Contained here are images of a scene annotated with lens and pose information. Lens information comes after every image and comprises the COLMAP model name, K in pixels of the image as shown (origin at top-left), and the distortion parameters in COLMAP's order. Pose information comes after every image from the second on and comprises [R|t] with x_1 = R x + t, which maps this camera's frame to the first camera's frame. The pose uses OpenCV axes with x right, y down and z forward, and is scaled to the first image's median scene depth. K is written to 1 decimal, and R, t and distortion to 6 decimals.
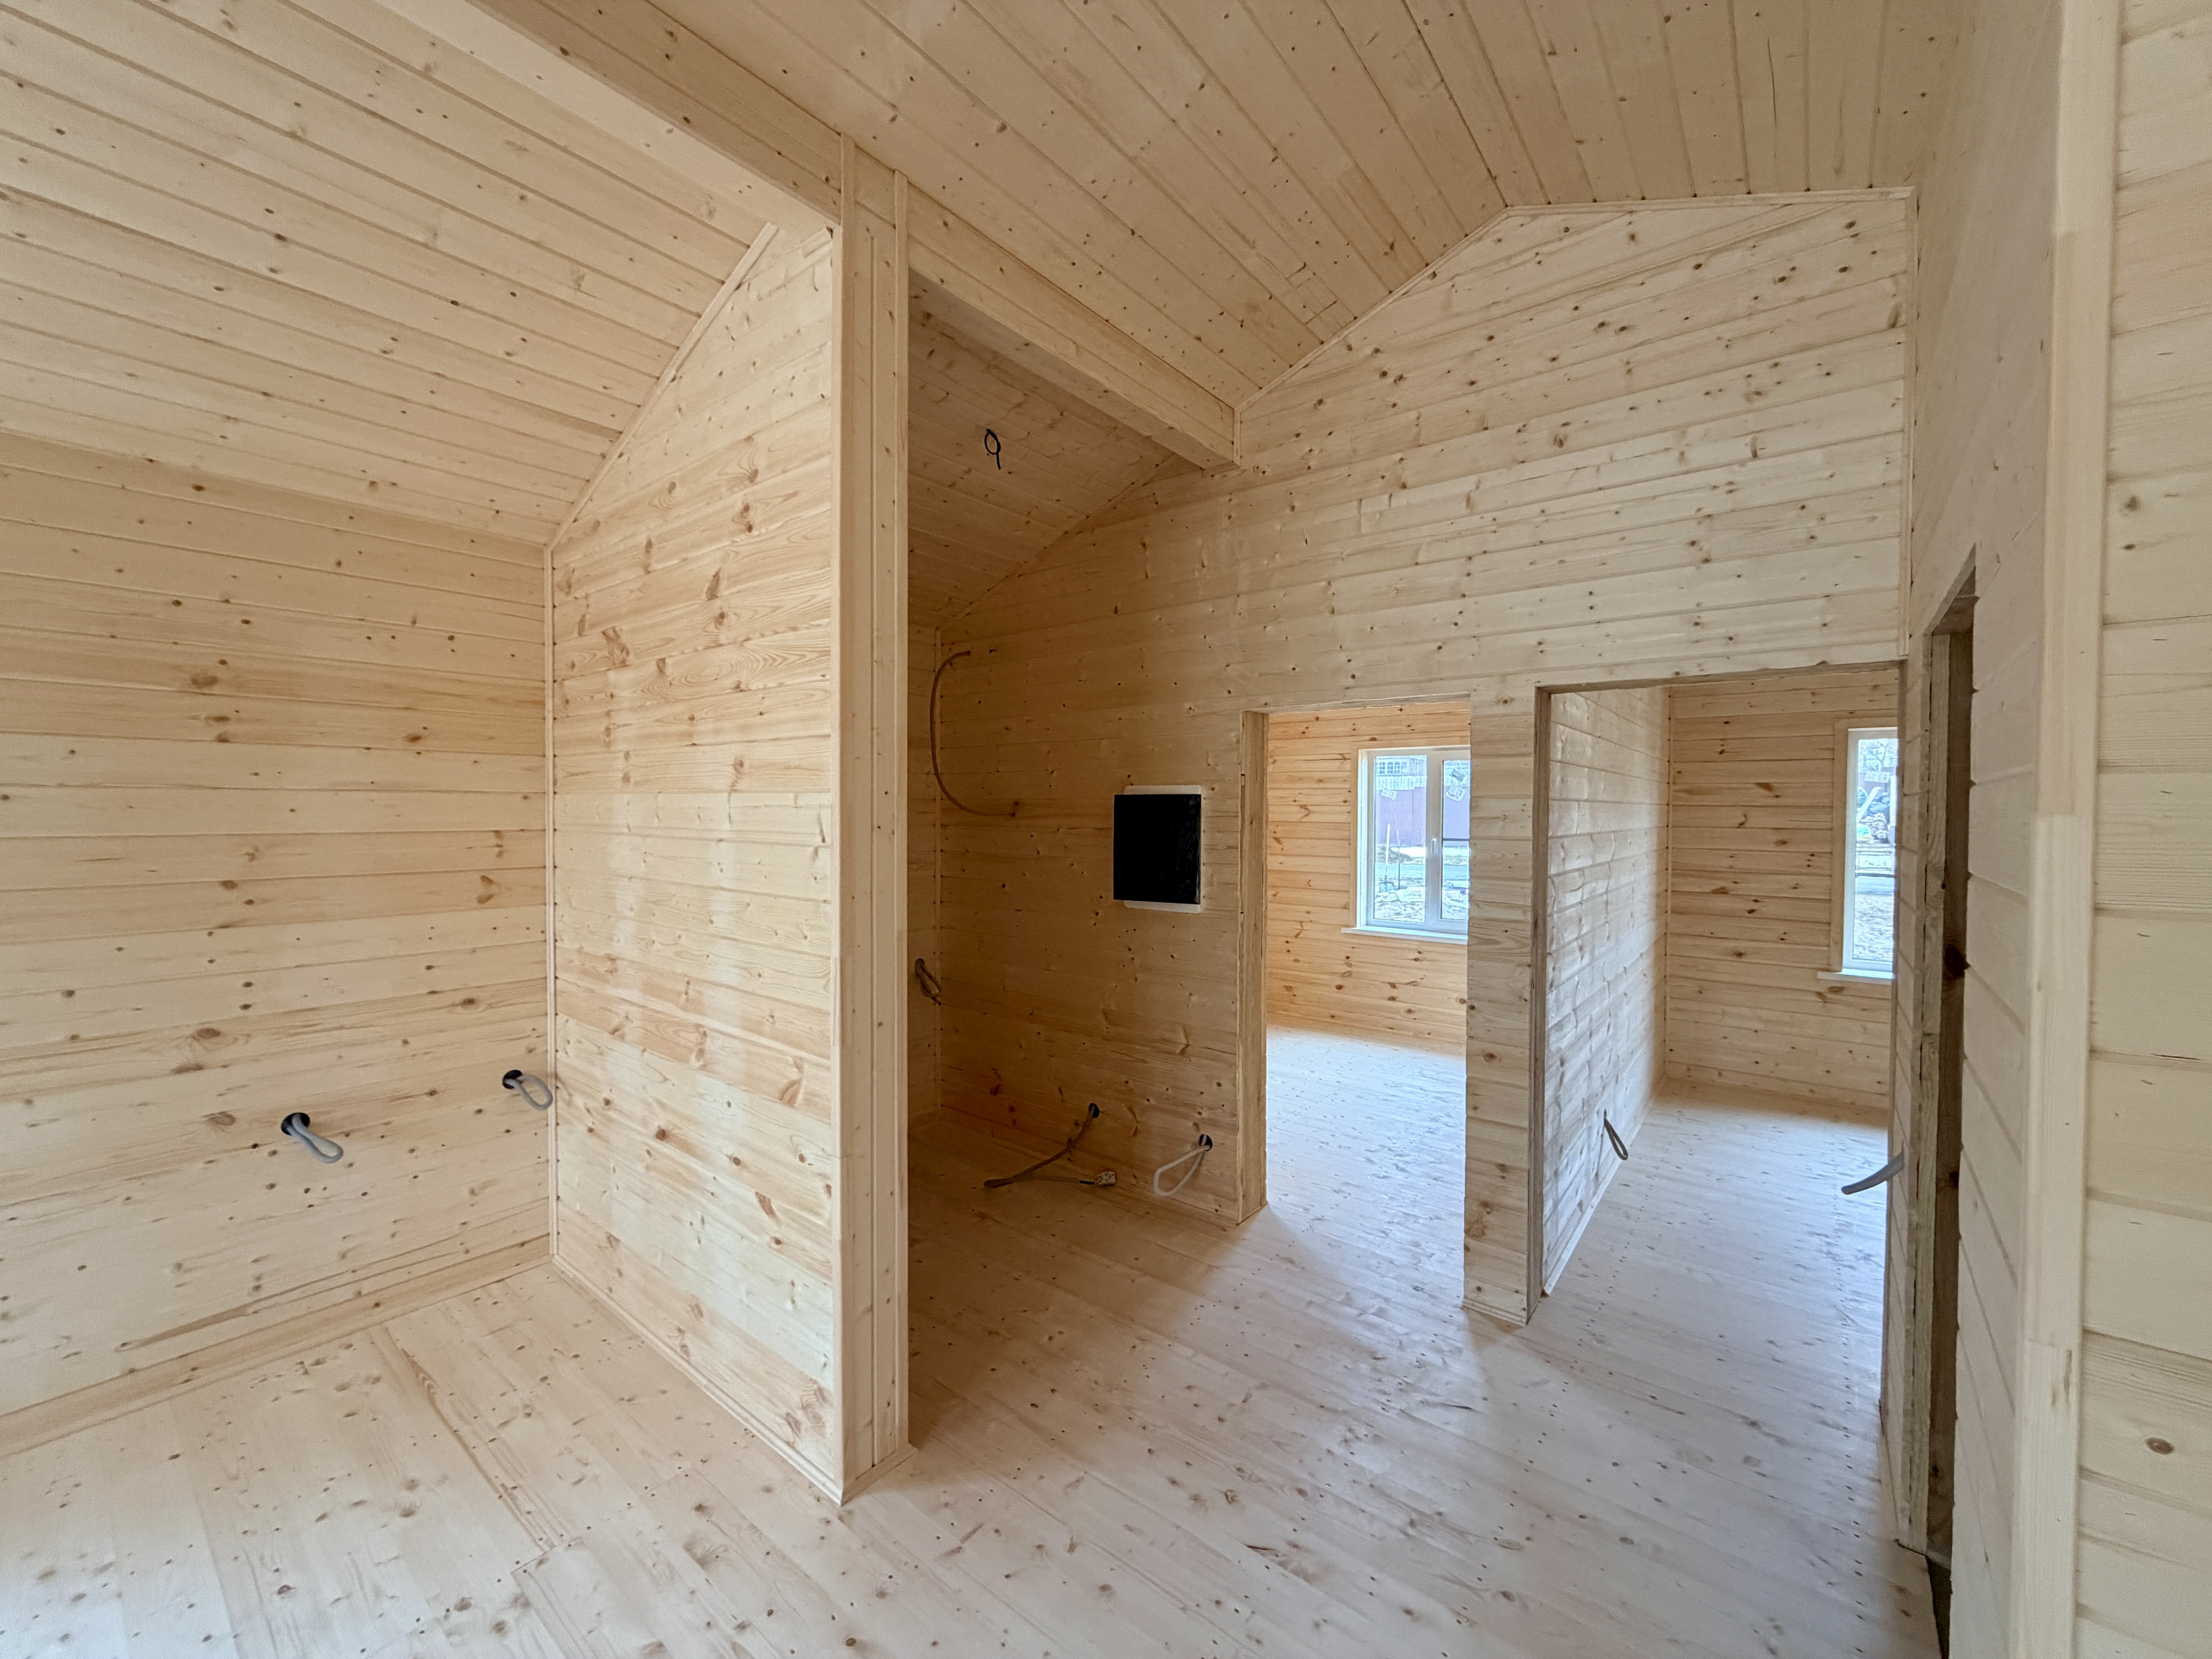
lens RADIAL K [[883.6, 0, 1099.4], [0, 883.6, 828.8], [0, 0, 1]] dist [0.002182, 0.000240]
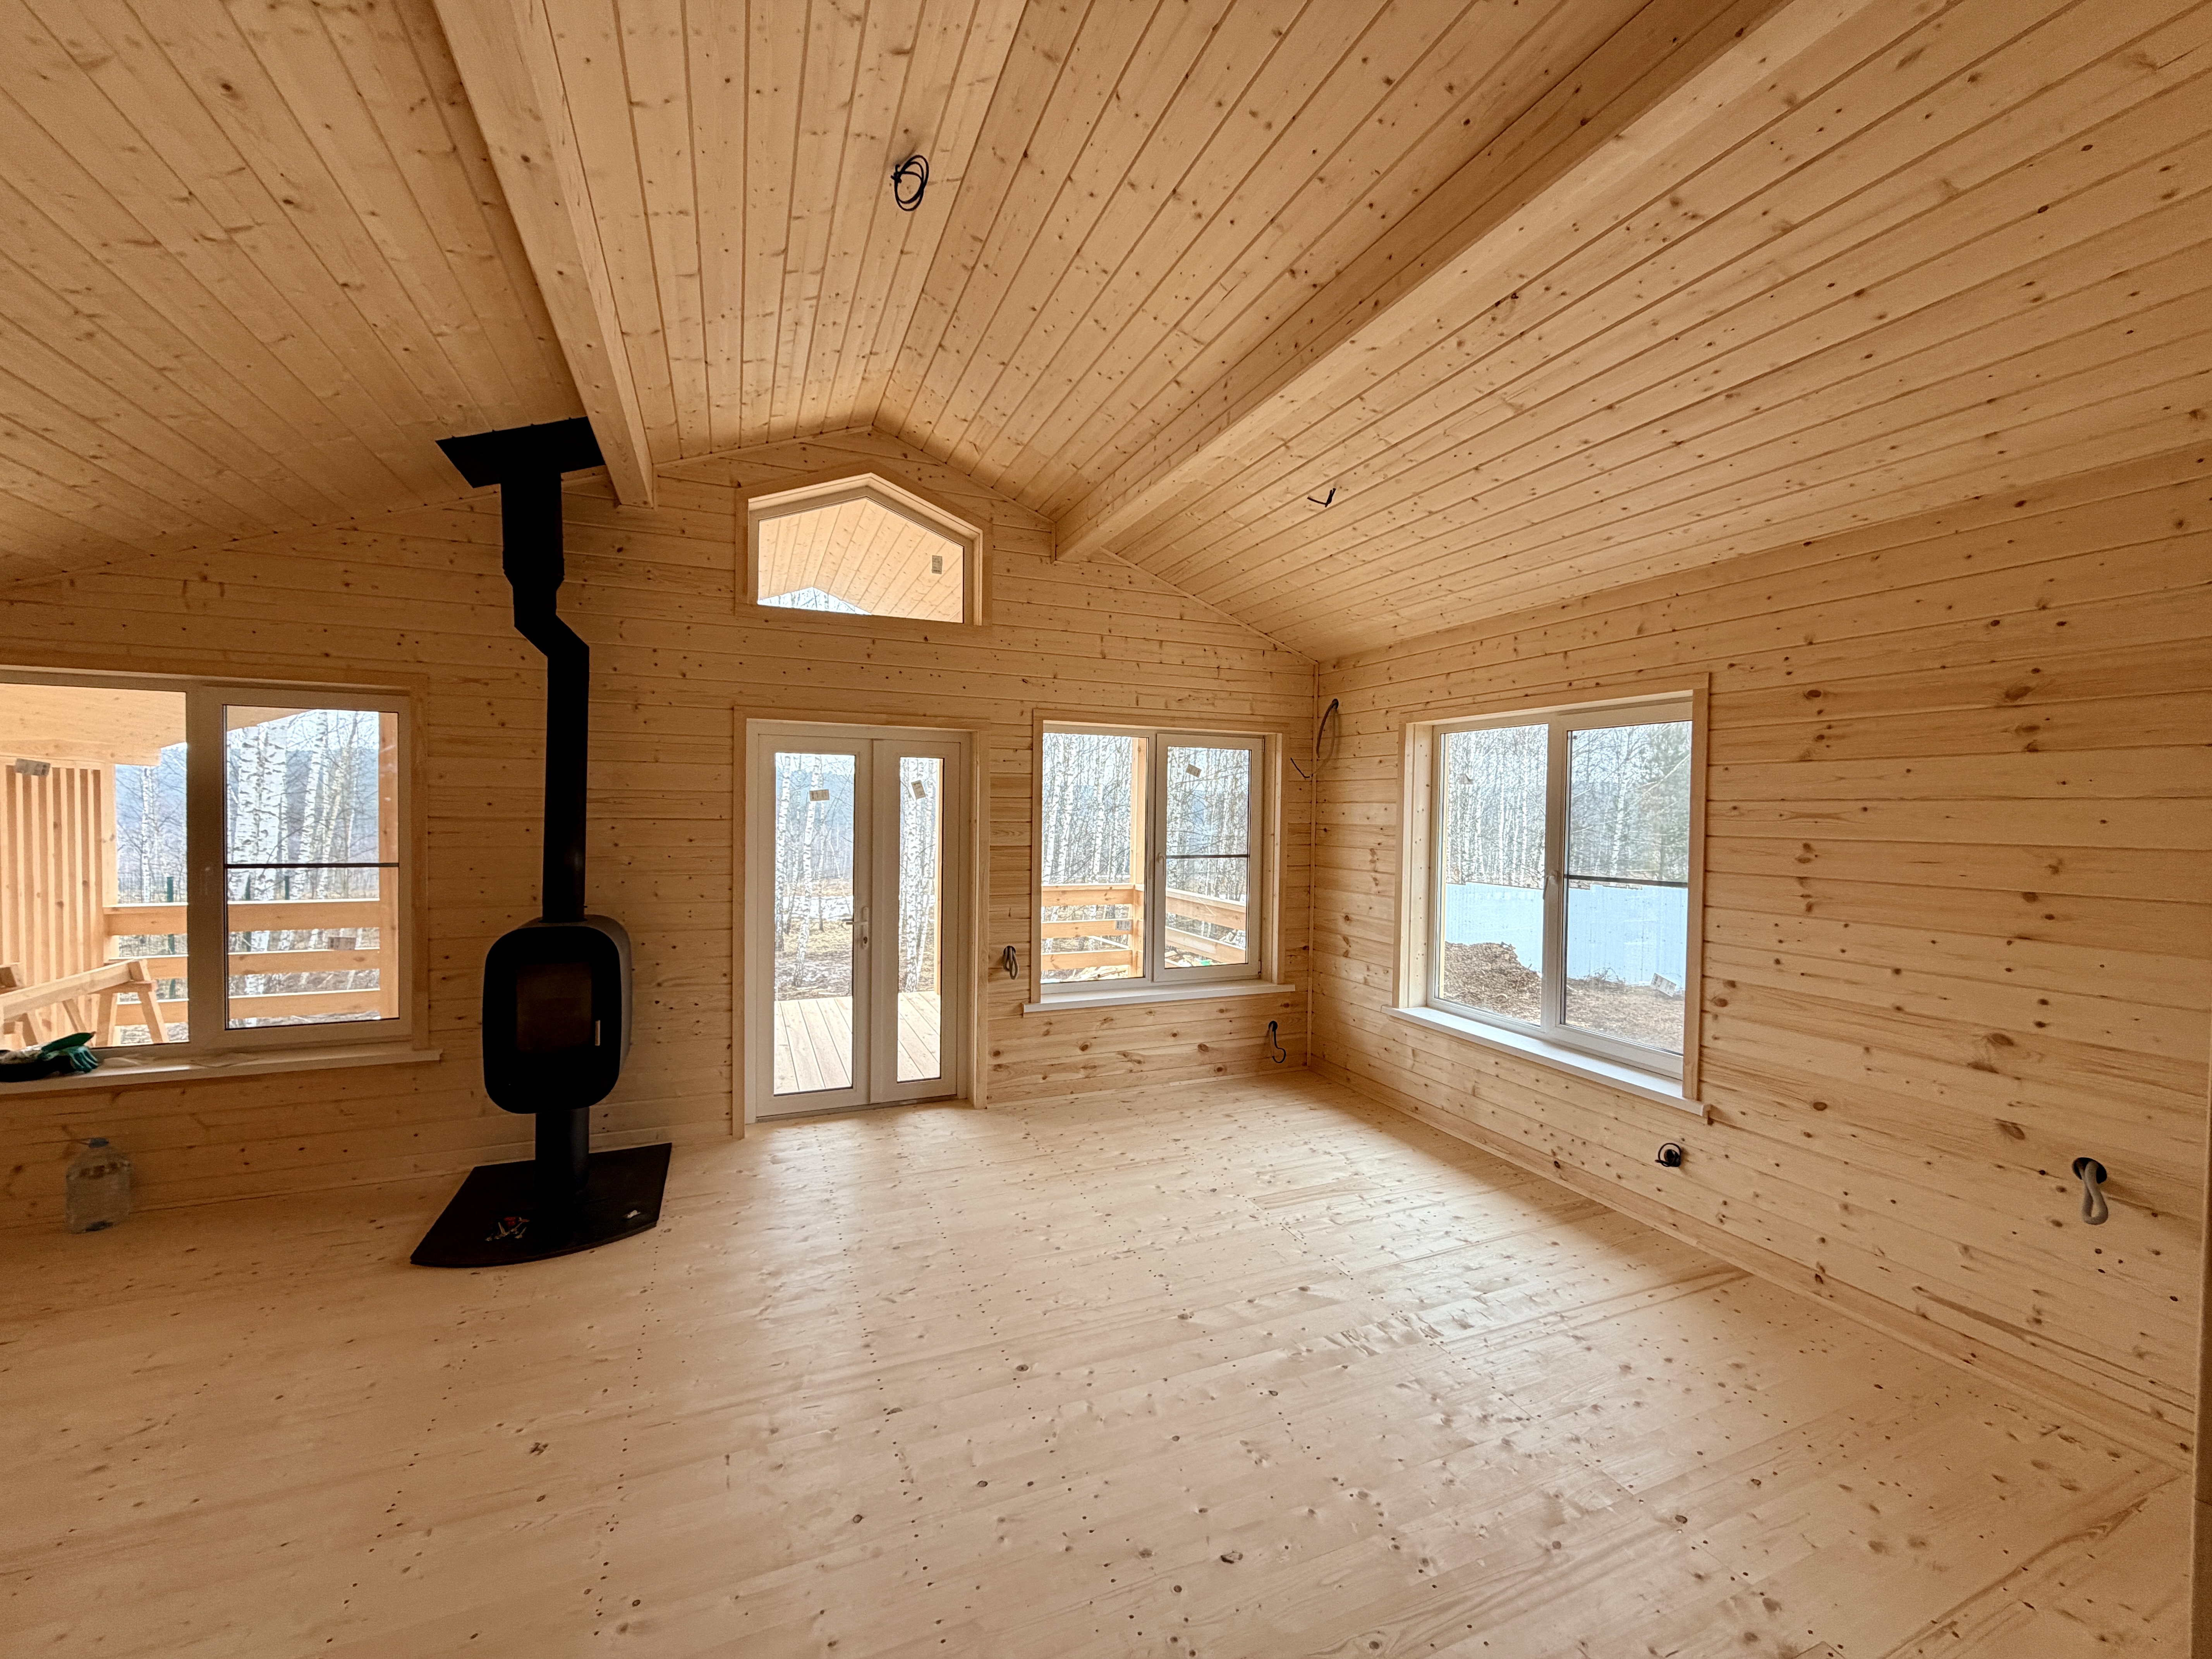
lens RADIAL K [[883.6, 0, 1099.4], [0, 883.6, 828.8], [0, 0, 1]] dist [0.002182, 0.000240]
pose [[-0.475670, 0.008130, -0.879586, 0.354604], [-0.034554, 0.999013, 0.027920, -0.003359], [0.878945, 0.043673, -0.474920, 0.524329]]
